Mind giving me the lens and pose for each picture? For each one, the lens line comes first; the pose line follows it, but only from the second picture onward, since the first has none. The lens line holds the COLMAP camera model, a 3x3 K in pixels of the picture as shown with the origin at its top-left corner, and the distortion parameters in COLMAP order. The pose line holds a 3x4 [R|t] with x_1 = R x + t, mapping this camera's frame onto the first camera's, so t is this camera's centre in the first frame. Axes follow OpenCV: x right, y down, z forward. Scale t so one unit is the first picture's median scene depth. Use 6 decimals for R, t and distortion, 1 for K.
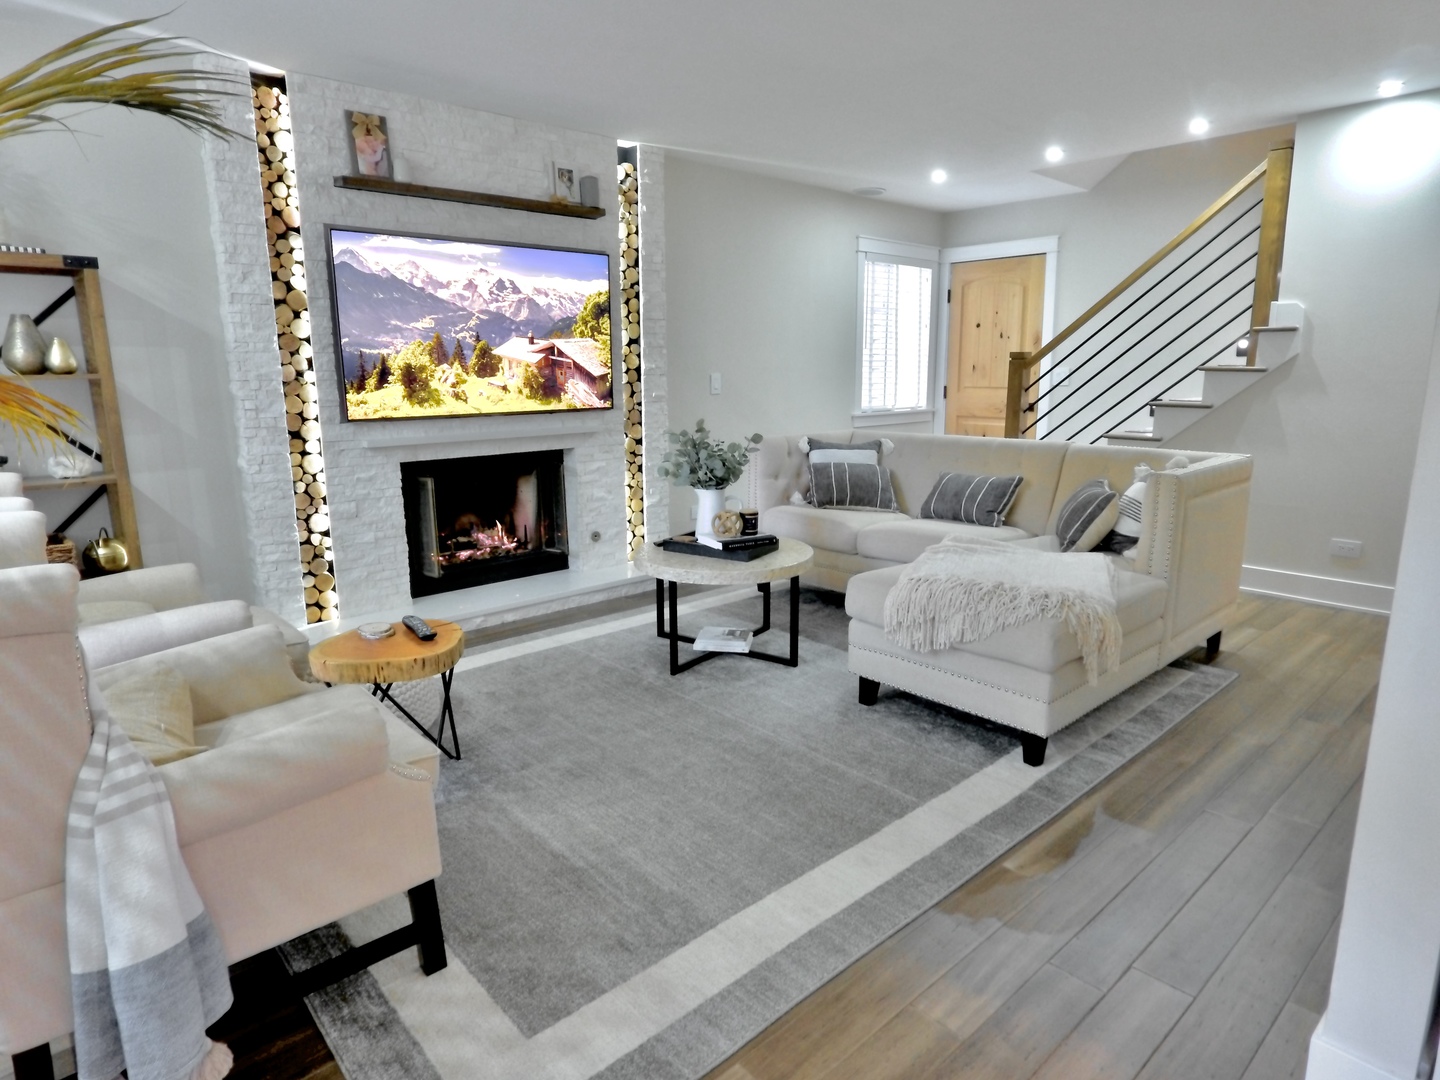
lens RADIAL K [[839.6, 0, 720.0], [0, 839.6, 540.0], [0, 0, 1]] dist [-0.000909, -0.000102]
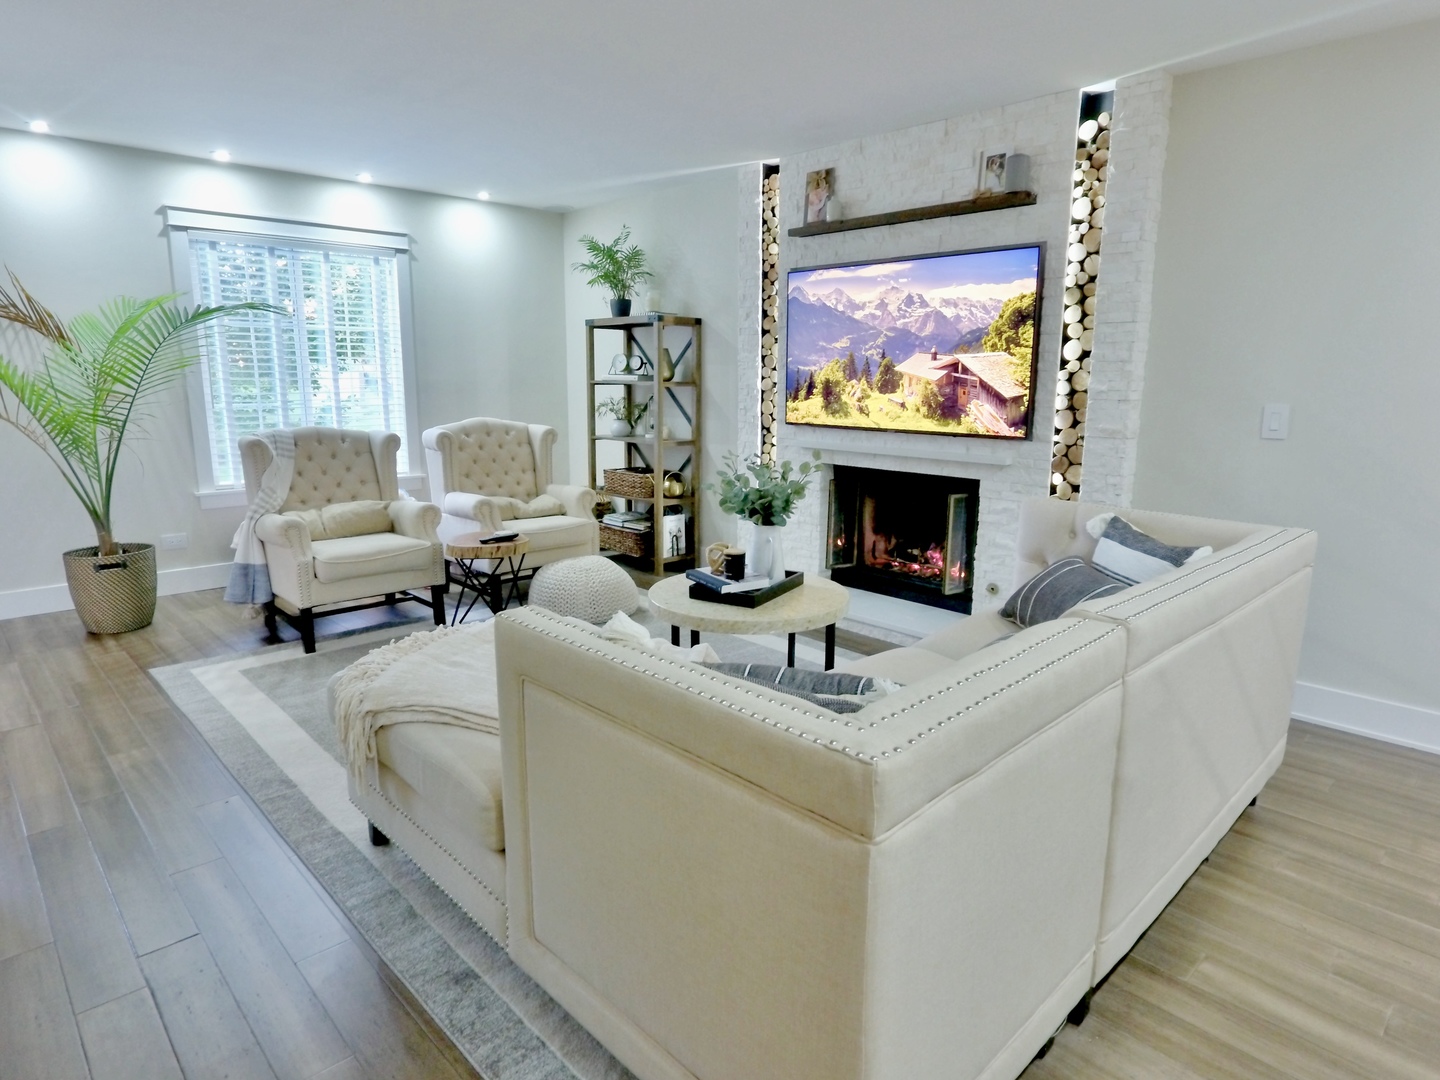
lens RADIAL K [[839.6, 0, 720.0], [0, 839.6, 540.0], [0, 0, 1]] dist [-0.000909, -0.000102]
pose [[0.034995, 0.205611, -0.978008, 0.731039], [-0.210275, 0.958216, 0.193926, -0.175645], [0.977016, 0.198864, 0.076768, 0.748154]]
